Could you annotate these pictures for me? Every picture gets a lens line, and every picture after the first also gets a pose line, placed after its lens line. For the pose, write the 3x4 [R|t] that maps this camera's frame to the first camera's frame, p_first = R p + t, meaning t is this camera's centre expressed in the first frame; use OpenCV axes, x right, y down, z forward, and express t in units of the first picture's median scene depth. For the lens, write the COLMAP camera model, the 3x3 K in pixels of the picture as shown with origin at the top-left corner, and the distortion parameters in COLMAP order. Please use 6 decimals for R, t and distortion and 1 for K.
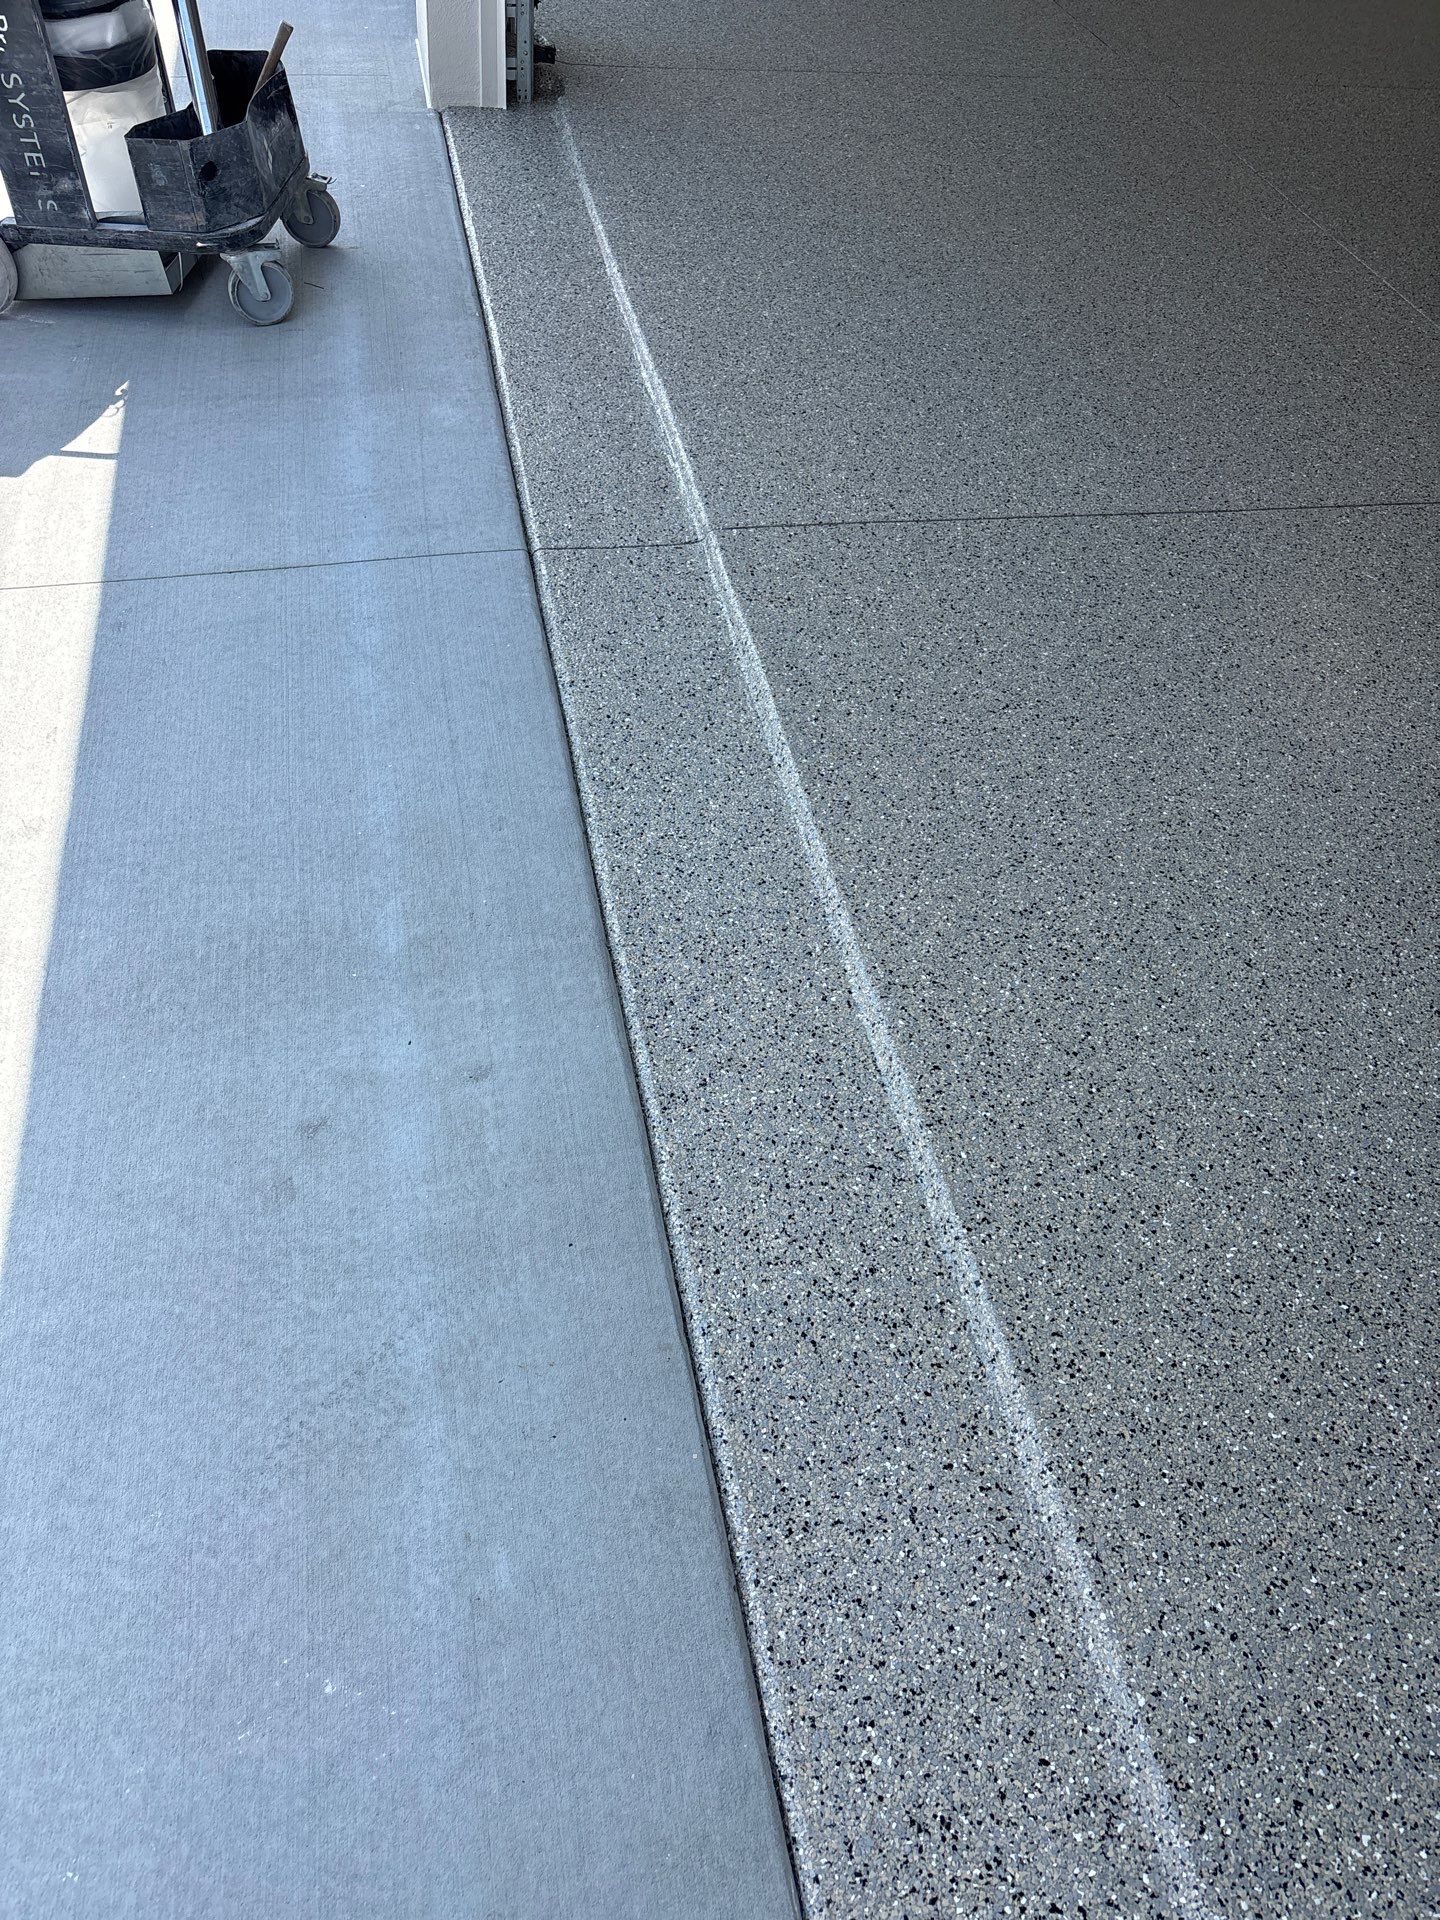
lens RADIAL K [[1445.1, 0, 713.0], [0, 1445.1, 949.7], [0, 0, 1]] dist [0.030722, -0.037330]
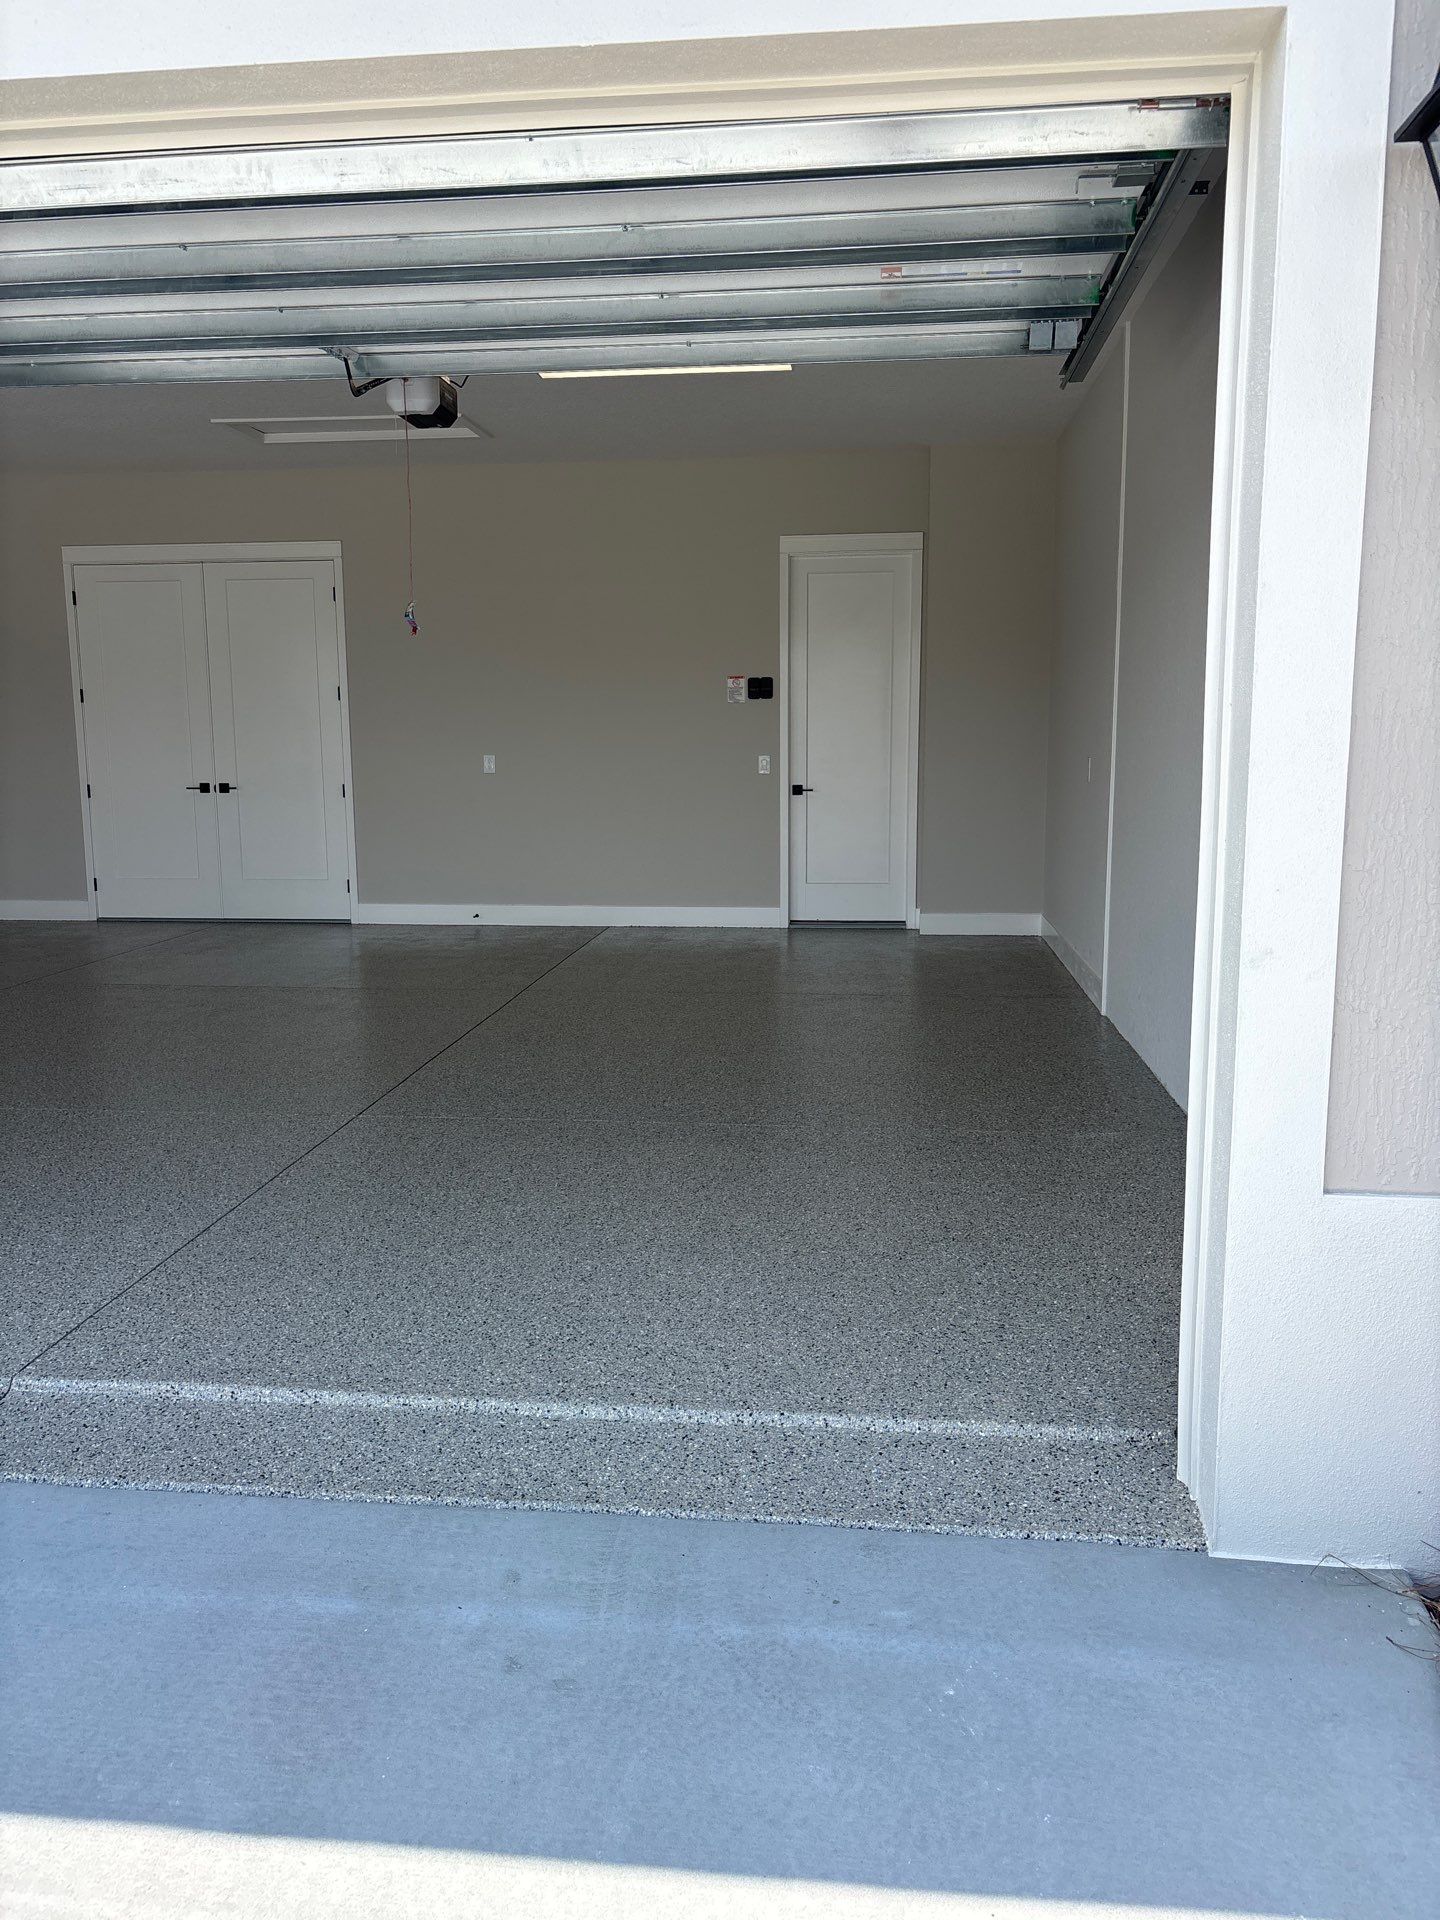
lens RADIAL K [[1444.3, 0, 709.0], [0, 1444.3, 984.7], [0, 0, 1]] dist [-0.002522, 0.000543]
pose [[0.302635, -0.253383, 0.918809, -0.953481], [0.717455, 0.695175, -0.044603, -0.080806], [-0.627431, 0.672702, 0.392175, 0.031089]]
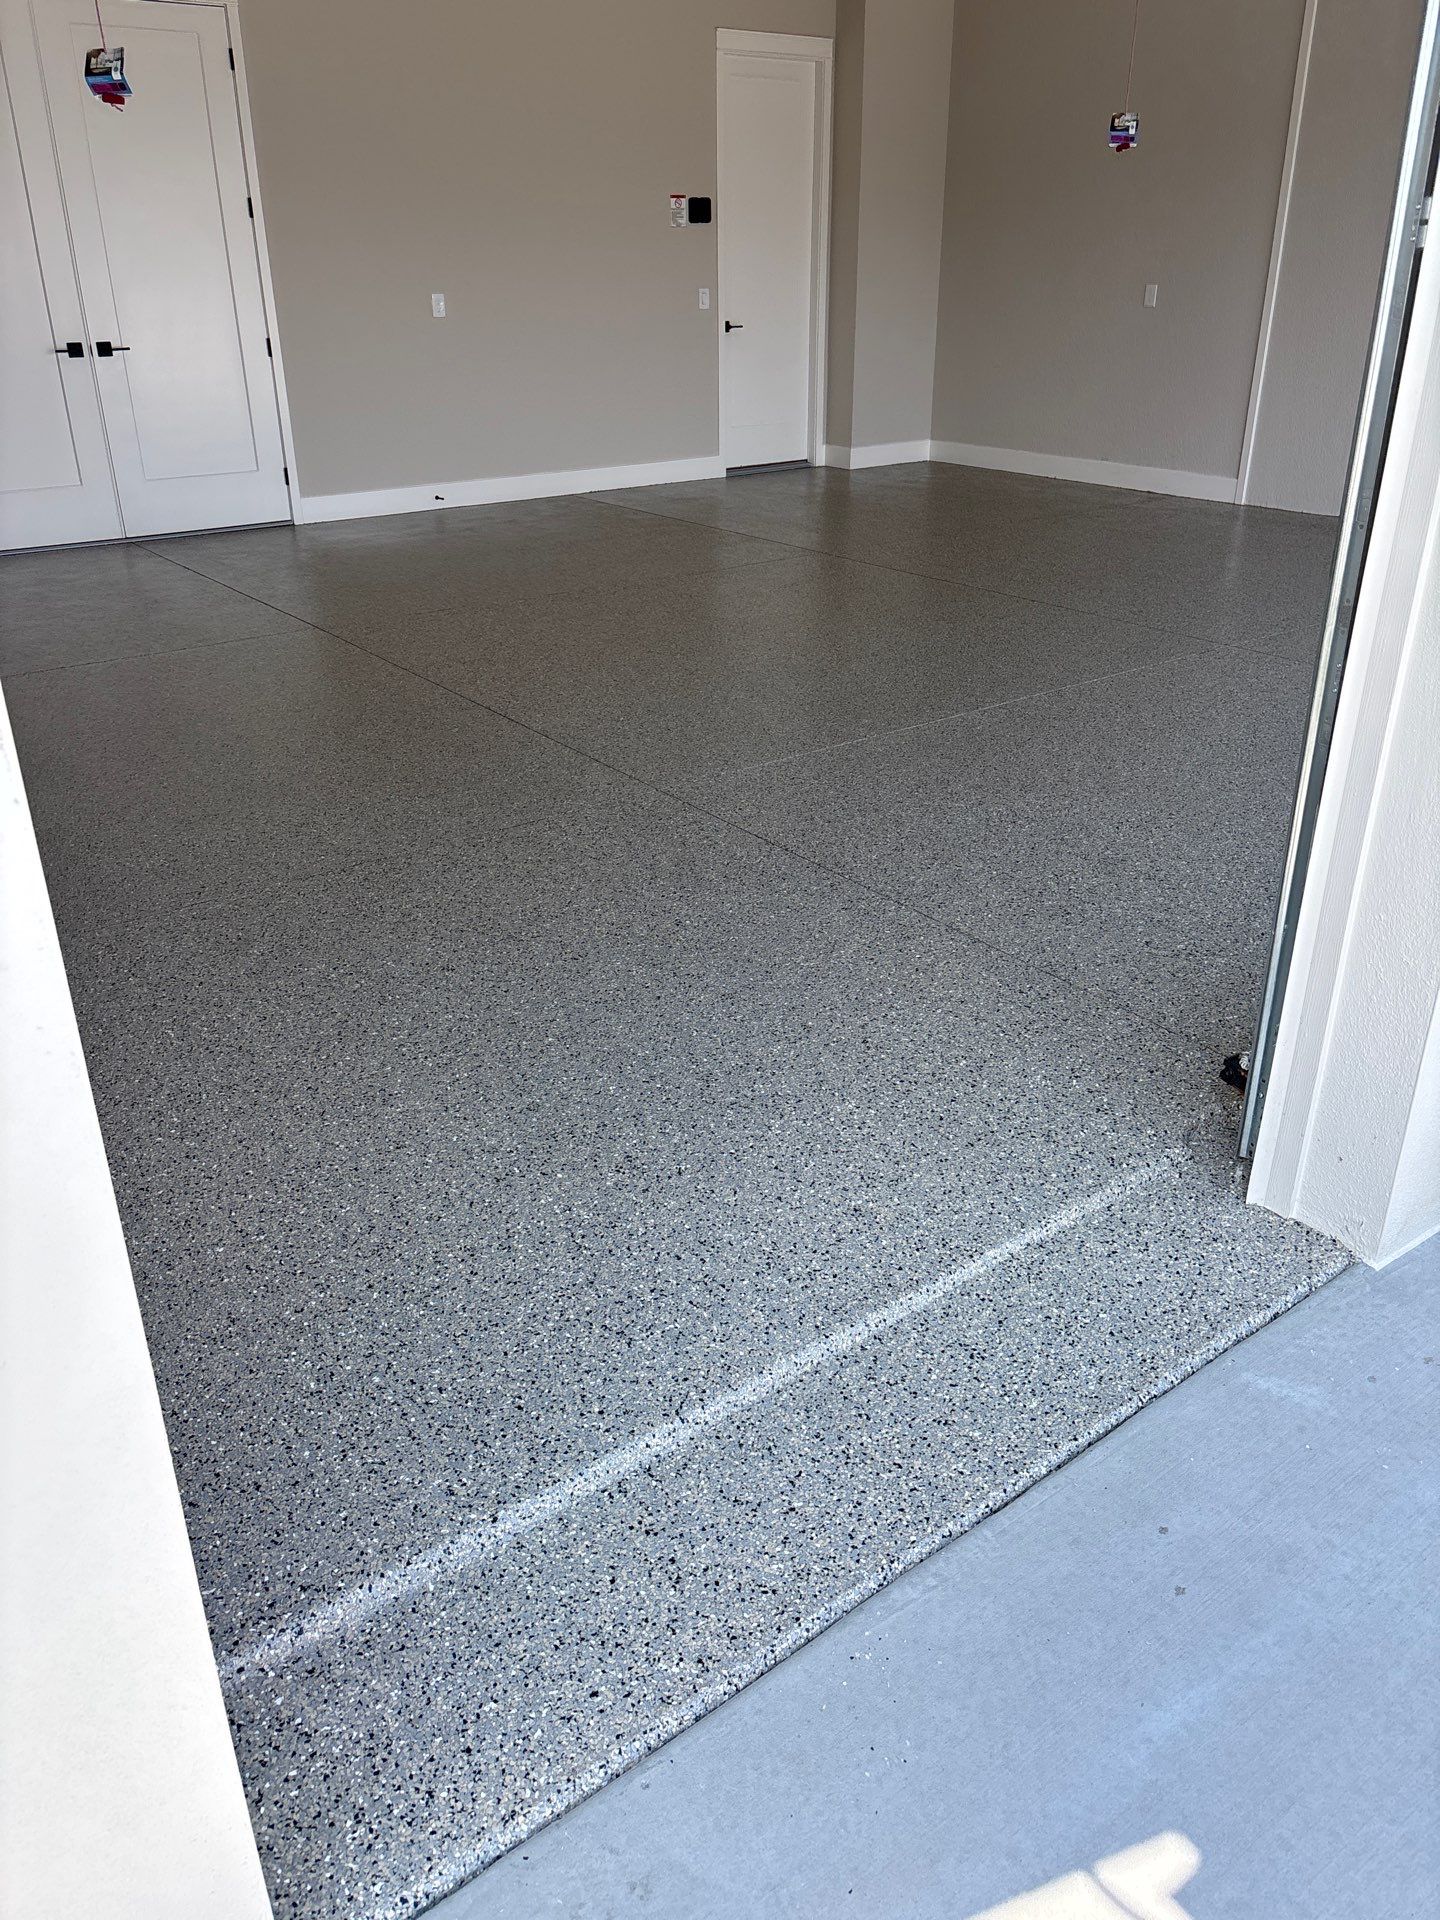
lens RADIAL K [[1445.1, 0, 713.0], [0, 1445.1, 949.7], [0, 0, 1]] dist [0.030722, -0.037330]
pose [[-0.435416, -0.464691, 0.771023, -0.858204], [0.636241, 0.447072, 0.628748, -2.280920], [-0.636876, 0.764323, 0.100993, 2.078485]]
